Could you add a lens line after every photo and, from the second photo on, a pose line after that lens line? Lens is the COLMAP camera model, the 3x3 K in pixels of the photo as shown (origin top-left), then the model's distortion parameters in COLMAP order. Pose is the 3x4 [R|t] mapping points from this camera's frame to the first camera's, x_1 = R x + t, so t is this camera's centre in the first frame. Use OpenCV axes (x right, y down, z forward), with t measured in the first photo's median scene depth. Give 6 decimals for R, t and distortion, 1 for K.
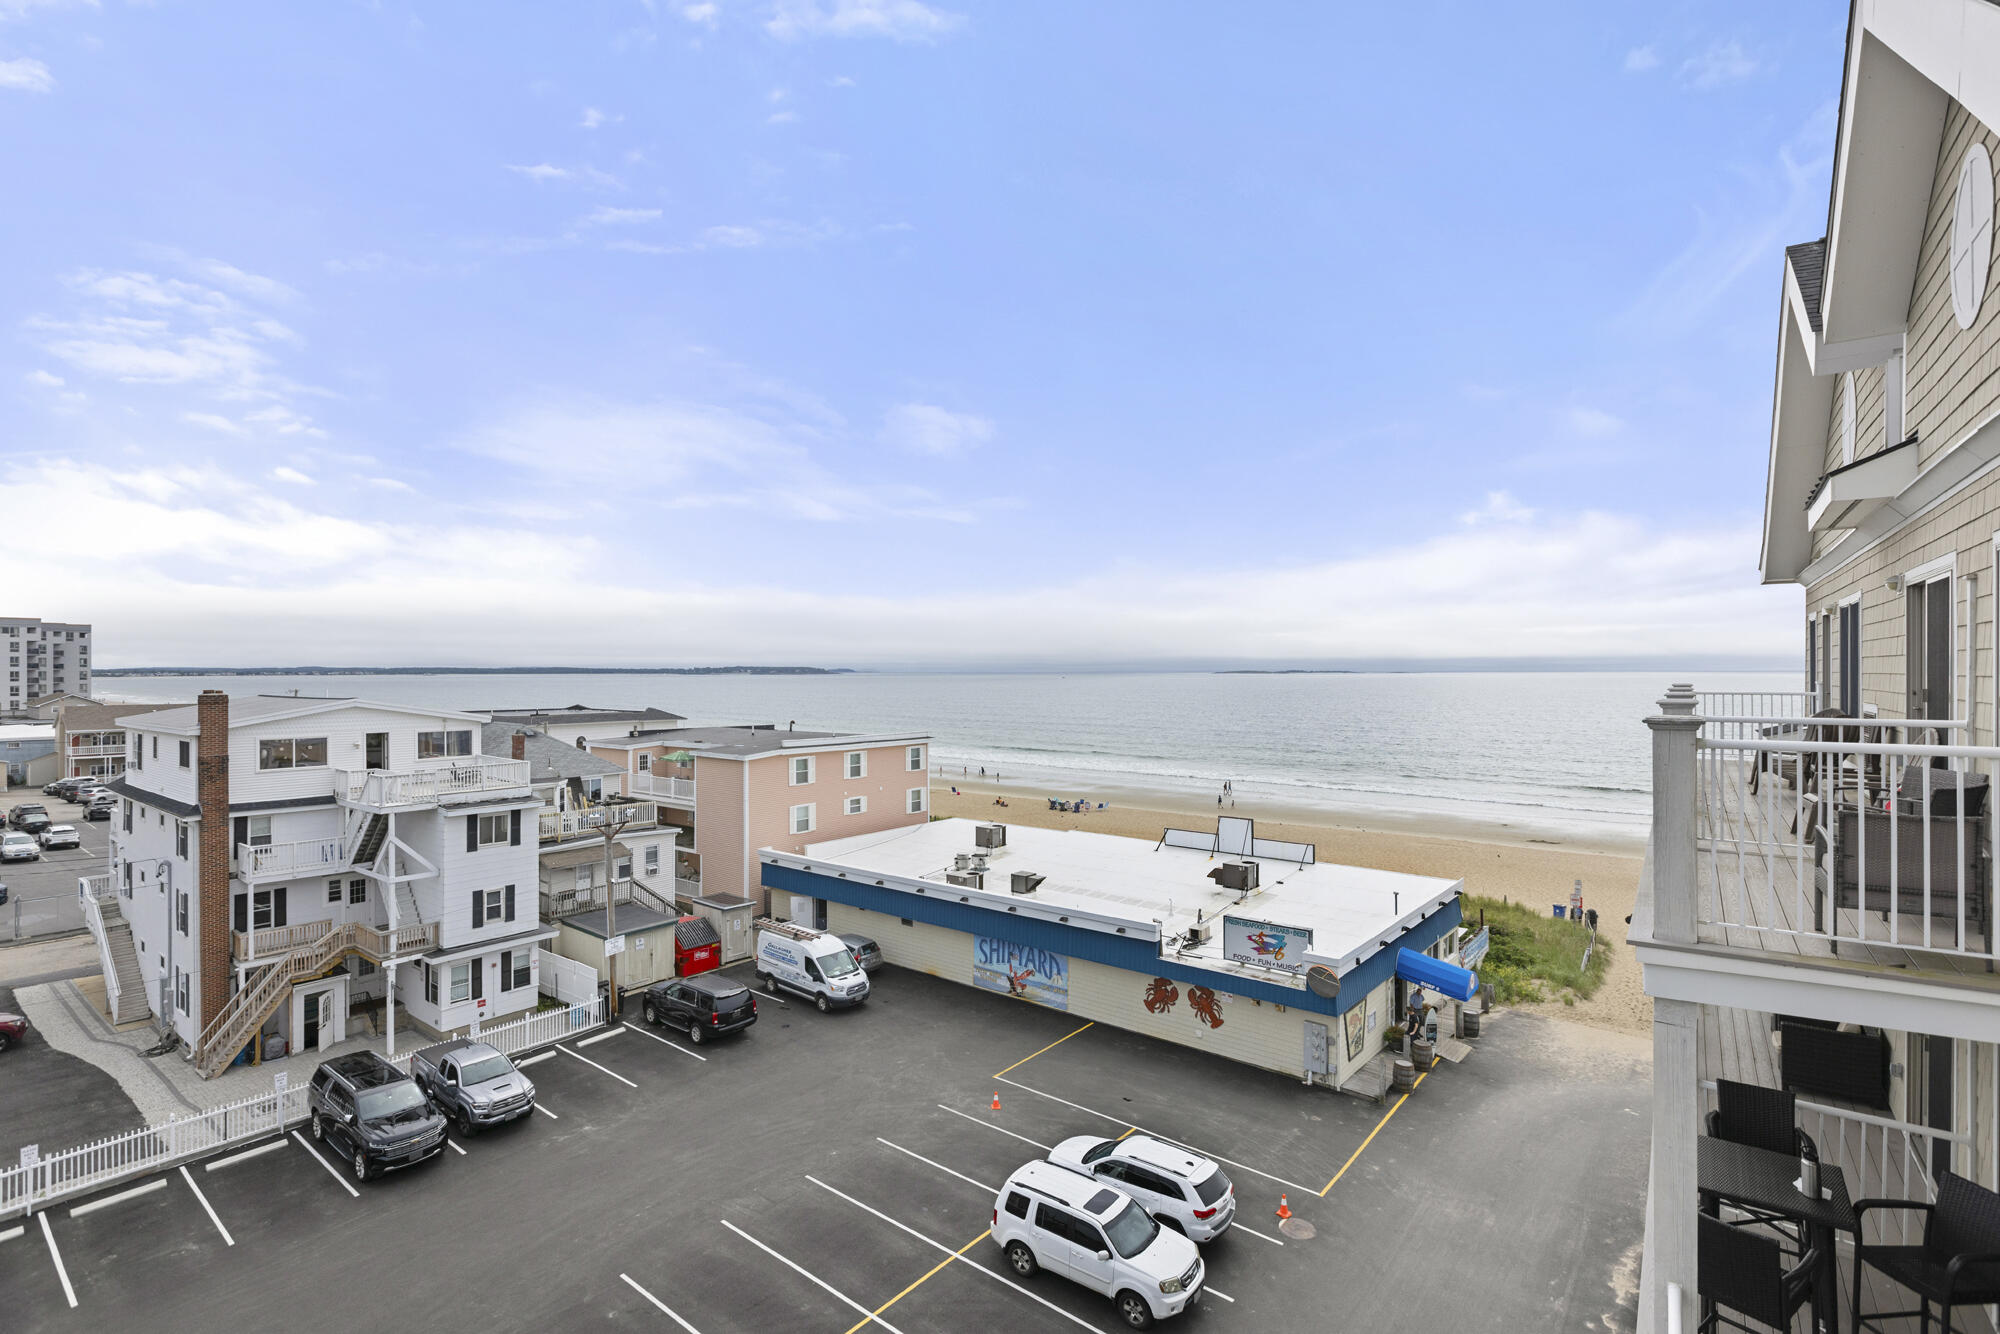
lens RADIAL K [[933.6, 0, 963.7], [0, 933.6, 670.2], [0, 0, 1]] dist [0.005233, -0.004107]
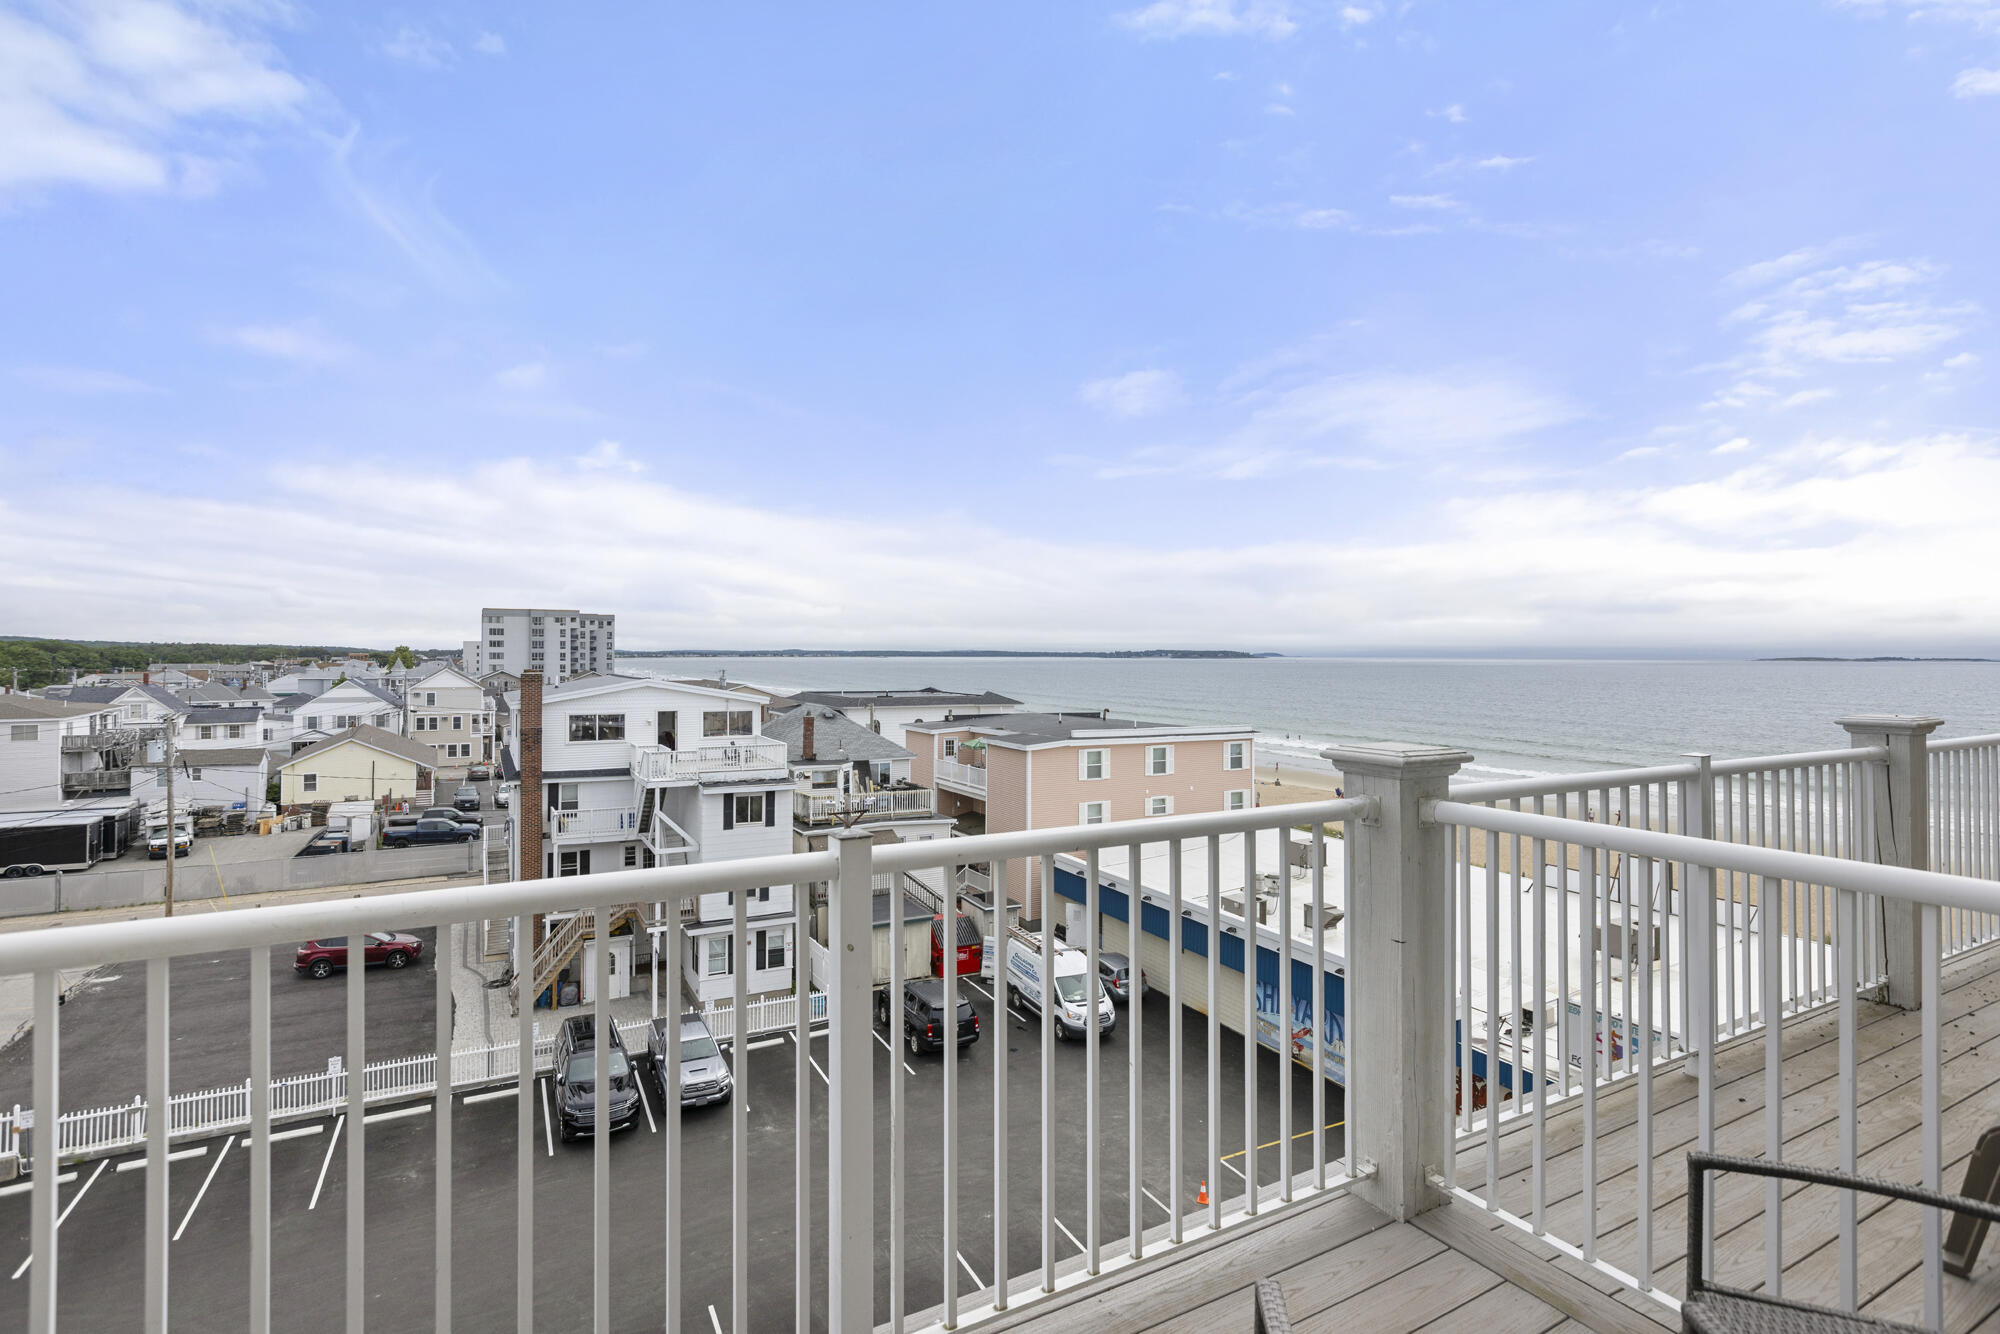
lens RADIAL K [[970.1, 0, 1009.7], [0, 970.1, 652.7], [0, 0, 1]] dist [0.002119, 0.000817]
pose [[0.920183, 0.003073, -0.391476, 0.165208], [-0.003637, 0.999993, -0.000700, -0.000321], [0.391471, 0.002068, 0.920188, 0.134484]]
